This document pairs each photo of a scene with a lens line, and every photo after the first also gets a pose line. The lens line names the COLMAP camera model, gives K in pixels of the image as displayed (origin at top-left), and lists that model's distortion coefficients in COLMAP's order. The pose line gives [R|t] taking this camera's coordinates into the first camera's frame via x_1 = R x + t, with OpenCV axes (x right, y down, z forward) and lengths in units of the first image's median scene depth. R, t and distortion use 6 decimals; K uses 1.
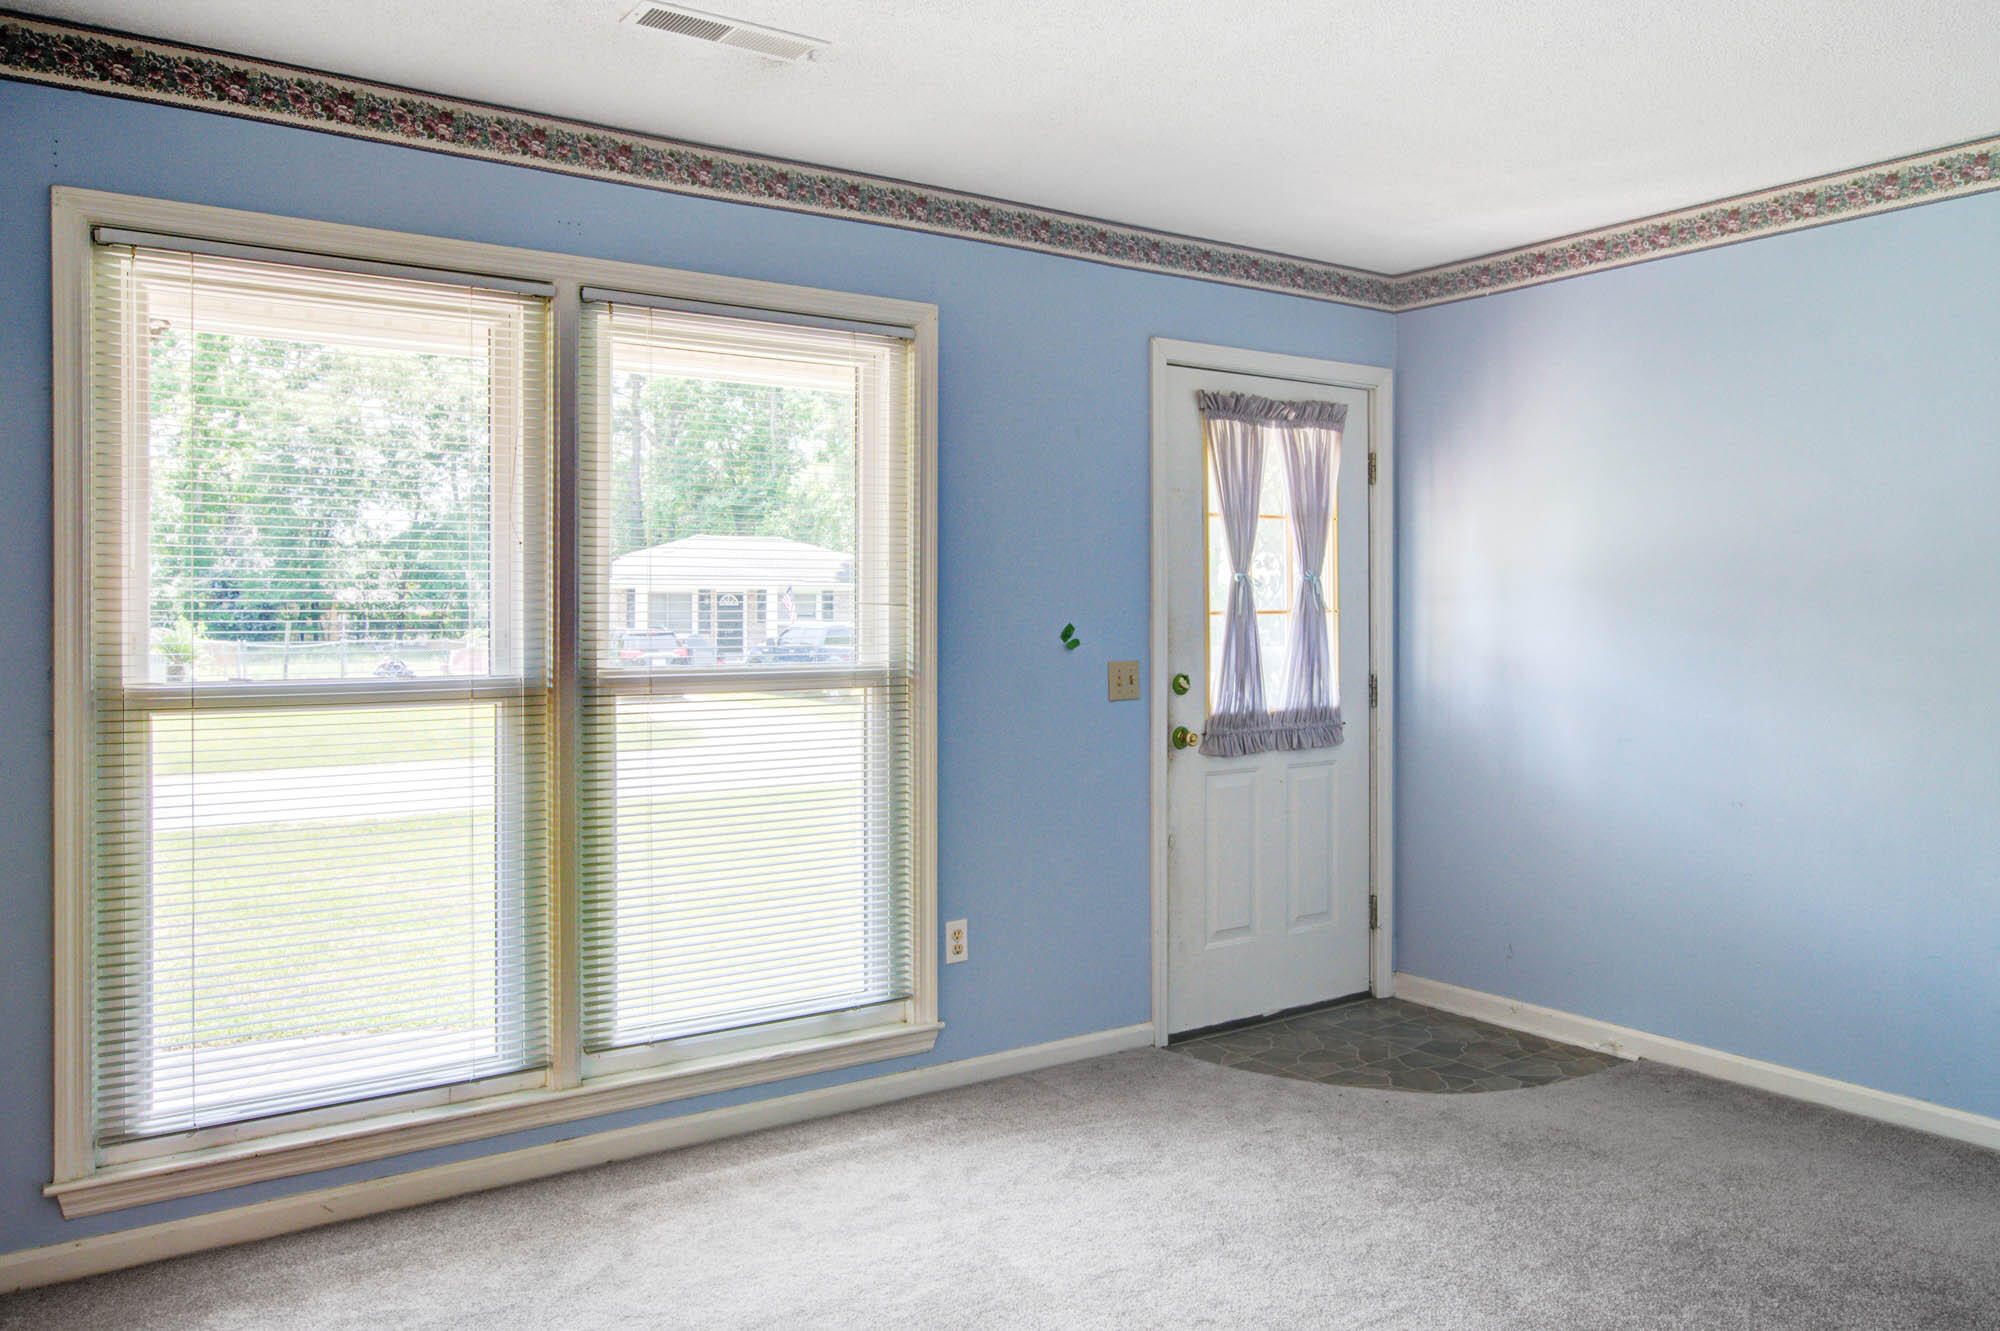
lens RADIAL K [[1492.5, 0, 1000.4], [0, 1492.5, 628.5], [0, 0, 1]] dist [-0.023214, 0.000086]
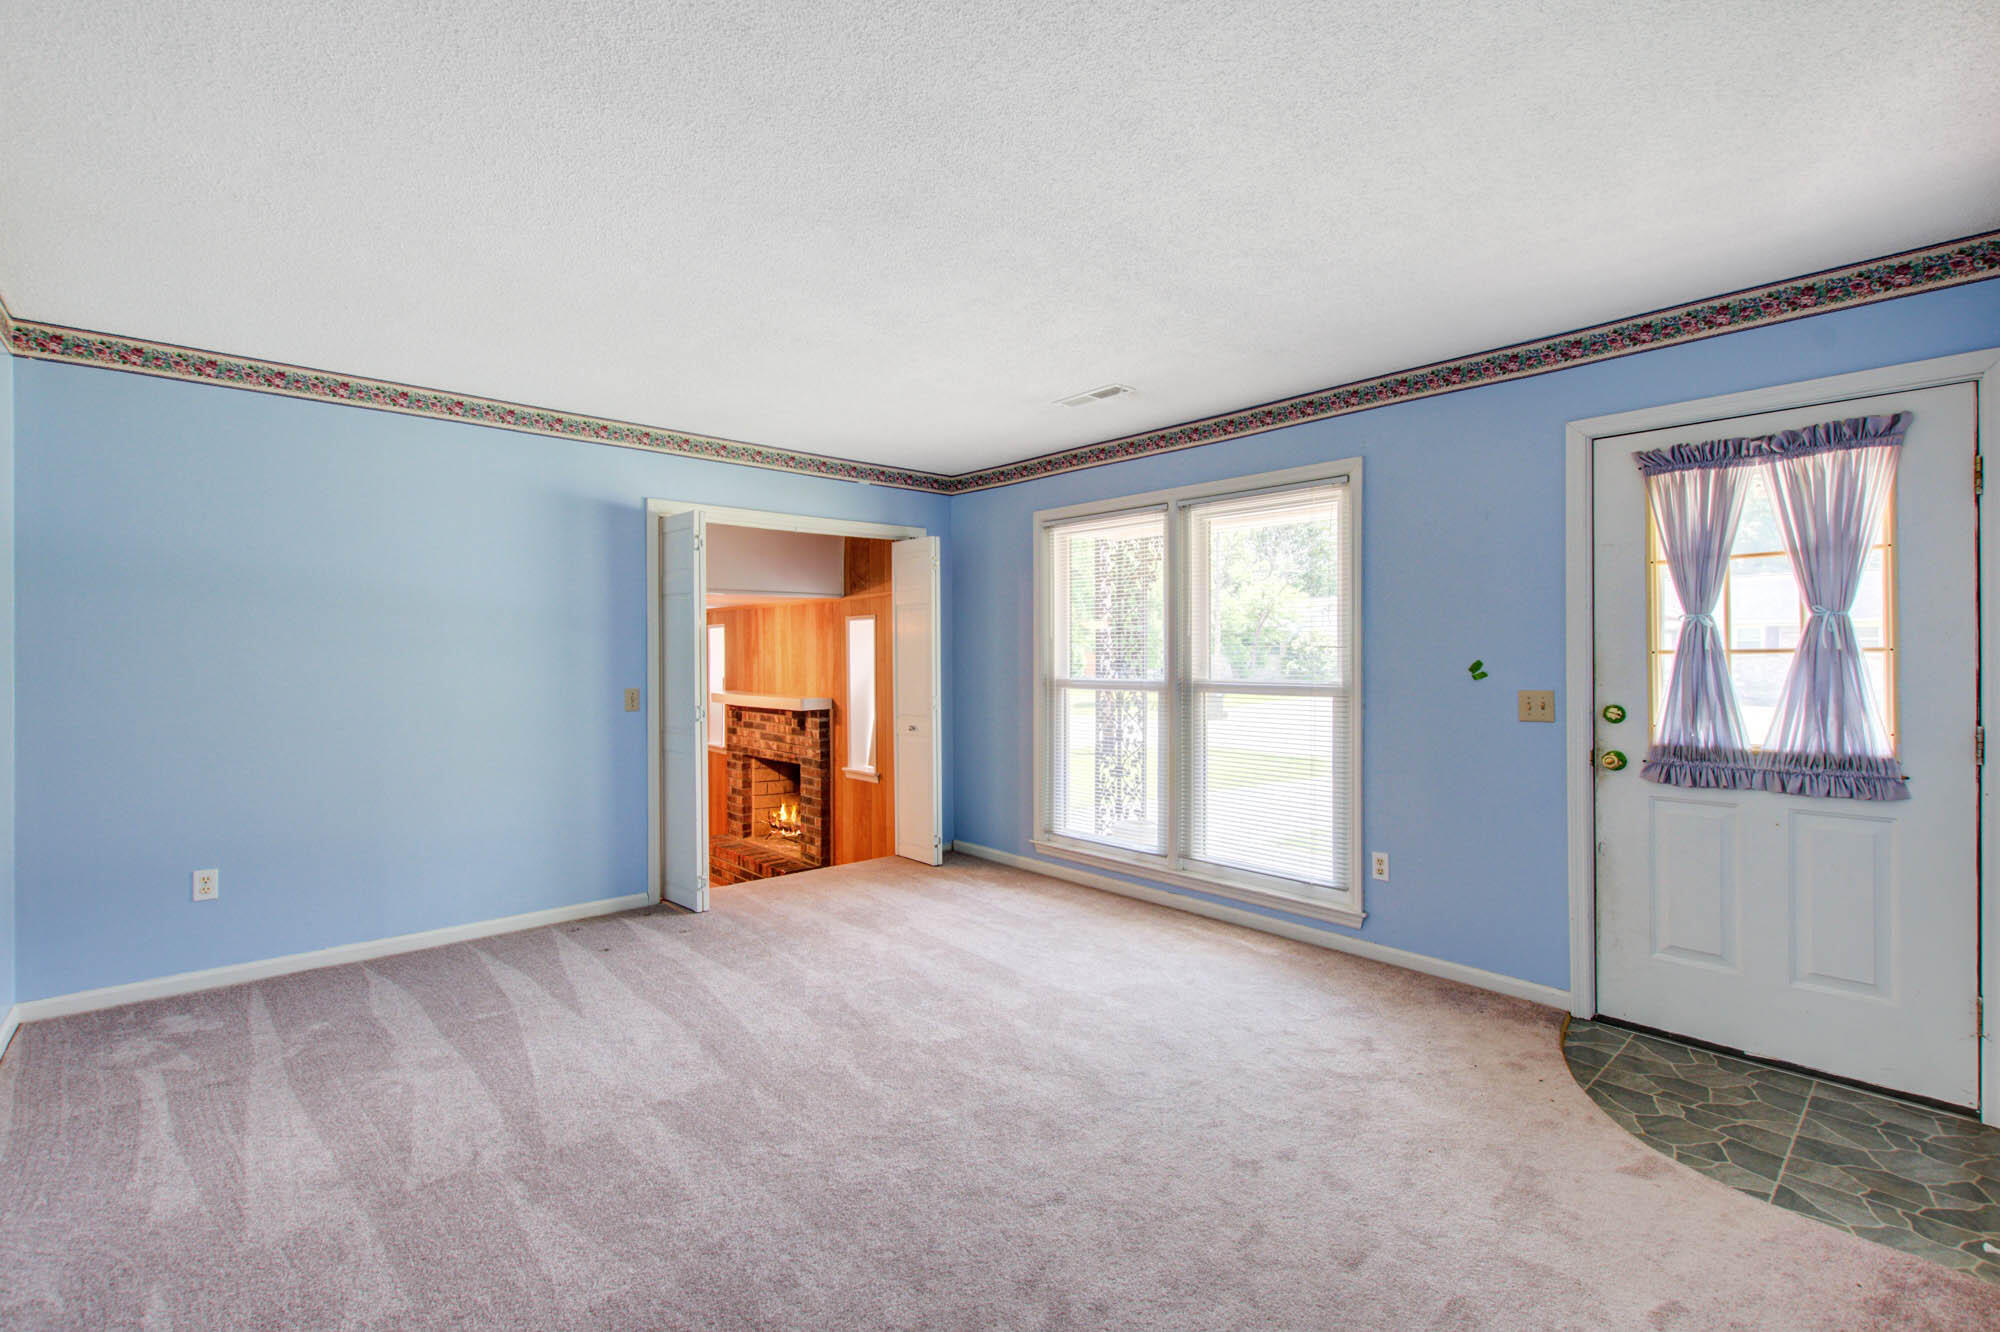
lens RADIAL K [[887.3, 0, 1000.0], [0, 887.3, 666.0], [0, 0, 1]] dist [0.002418, -0.000137]
pose [[0.123306, 0.019150, -0.992184, 0.778629], [-0.003223, 0.999816, 0.018897, -0.011547], [0.992363, 0.000868, 0.123345, 0.470028]]
